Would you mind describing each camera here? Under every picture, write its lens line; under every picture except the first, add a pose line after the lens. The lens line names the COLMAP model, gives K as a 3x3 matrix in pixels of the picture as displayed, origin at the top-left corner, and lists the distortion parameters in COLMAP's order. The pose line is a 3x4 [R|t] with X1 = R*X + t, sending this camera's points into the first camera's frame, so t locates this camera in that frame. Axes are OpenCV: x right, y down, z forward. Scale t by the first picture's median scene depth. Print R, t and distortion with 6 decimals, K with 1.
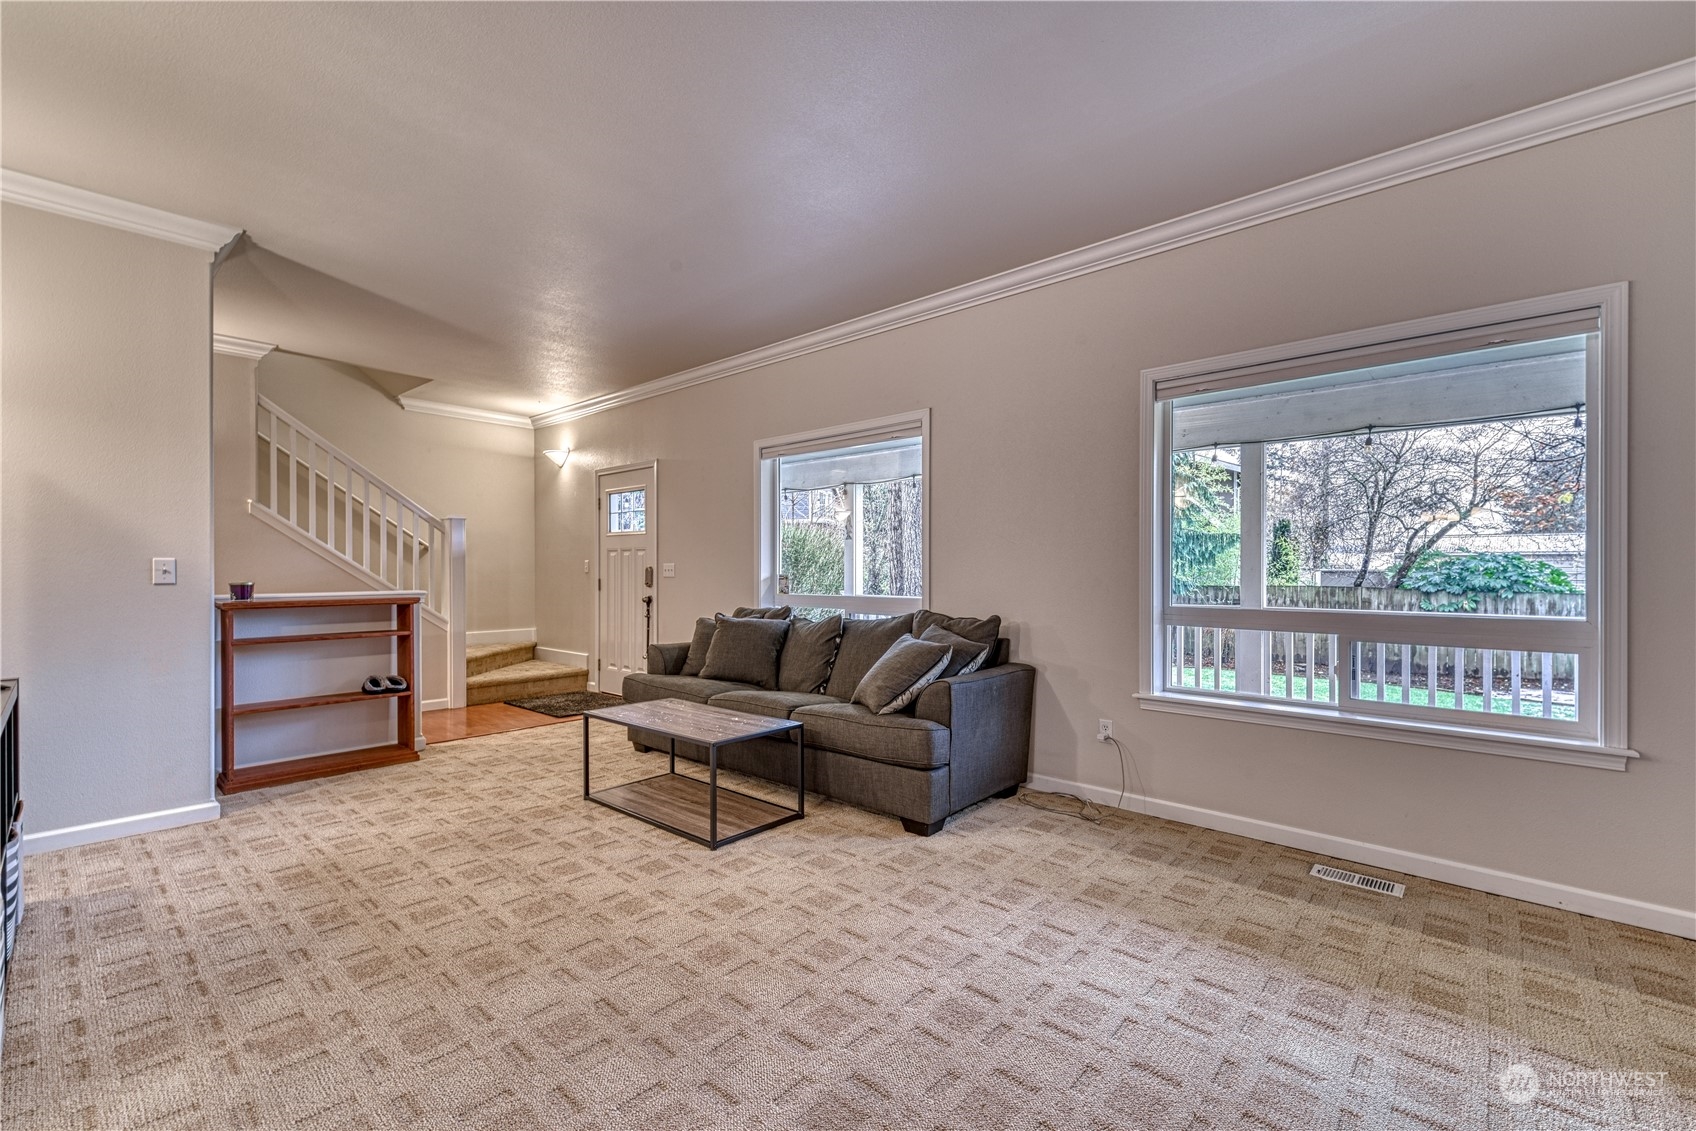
lens RADIAL K [[734.4, 0, 862.9], [0, 734.4, 571.3], [0, 0, 1]] dist [0.016786, -0.002170]
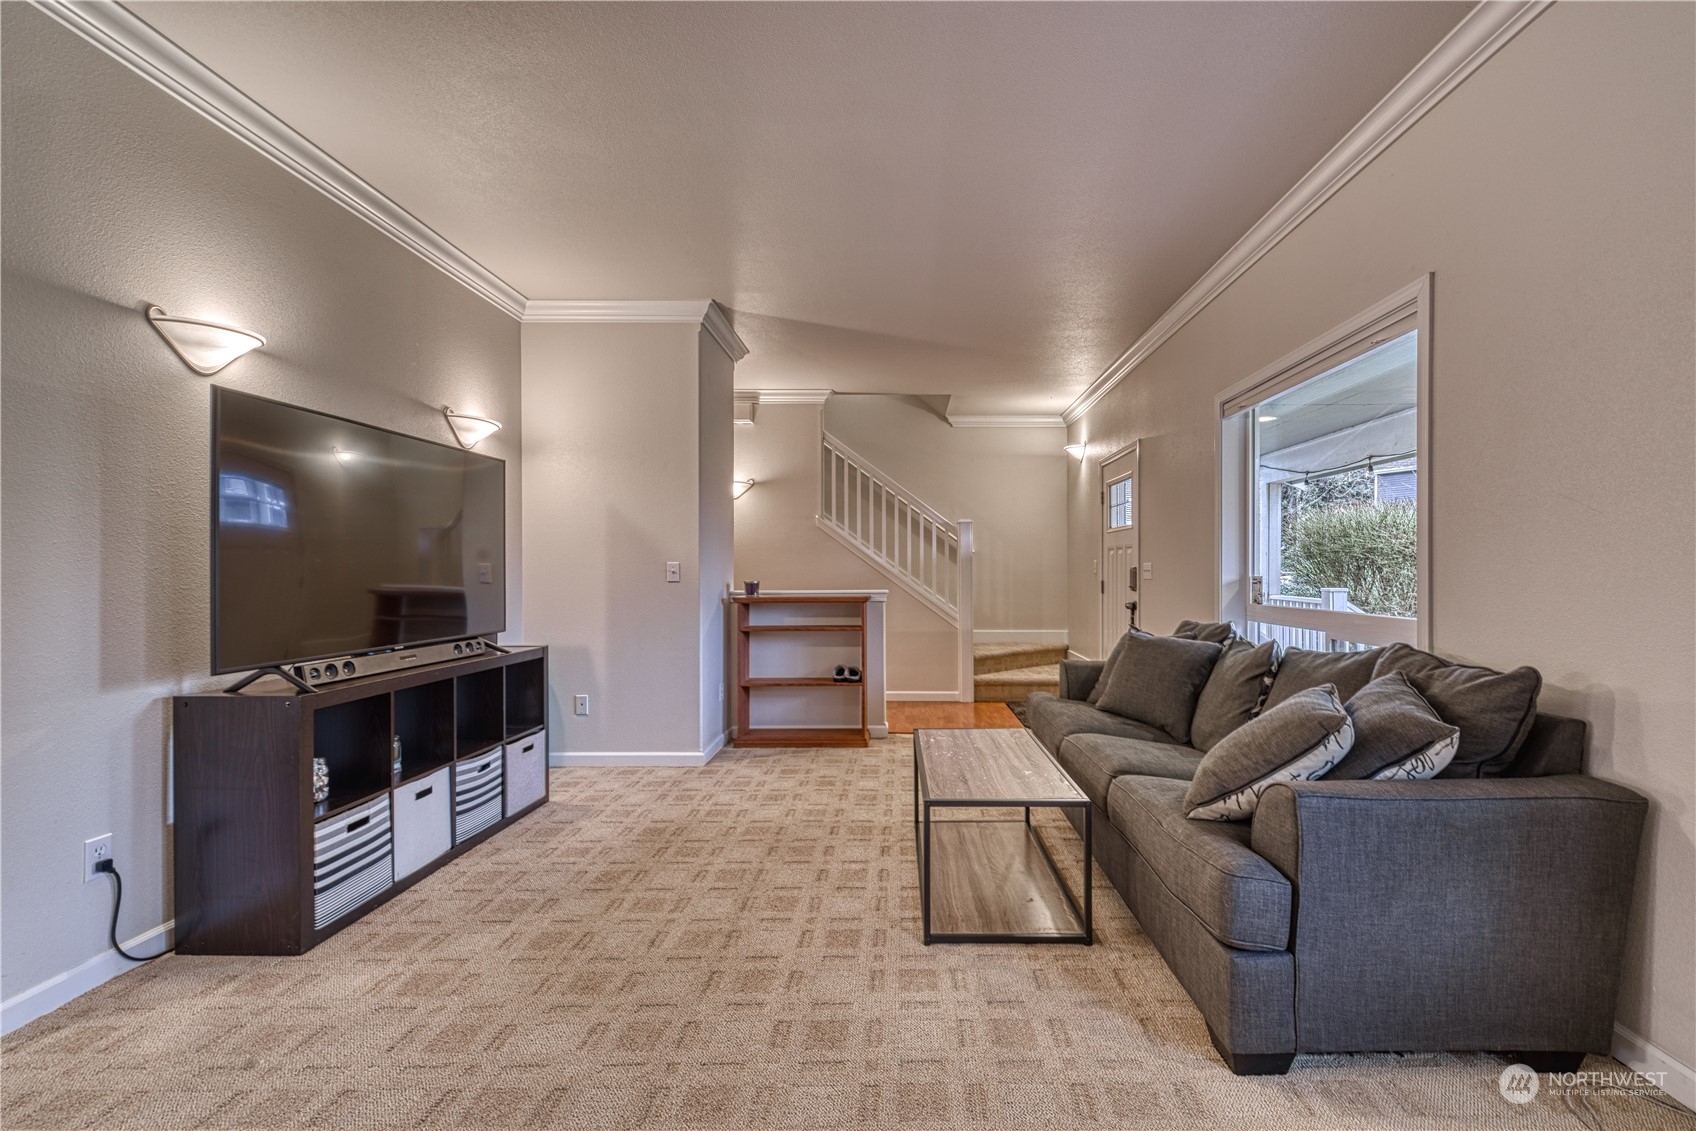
lens RADIAL K [[734.4, 0, 849.9], [0, 734.4, 571.8], [0, 0, 1]] dist [0.016786, -0.002170]
pose [[0.660512, 0.000251, -0.750815, 0.251047], [-0.001006, 0.999999, -0.000551, -0.000263], [0.750815, 0.001119, 0.660512, 0.360348]]
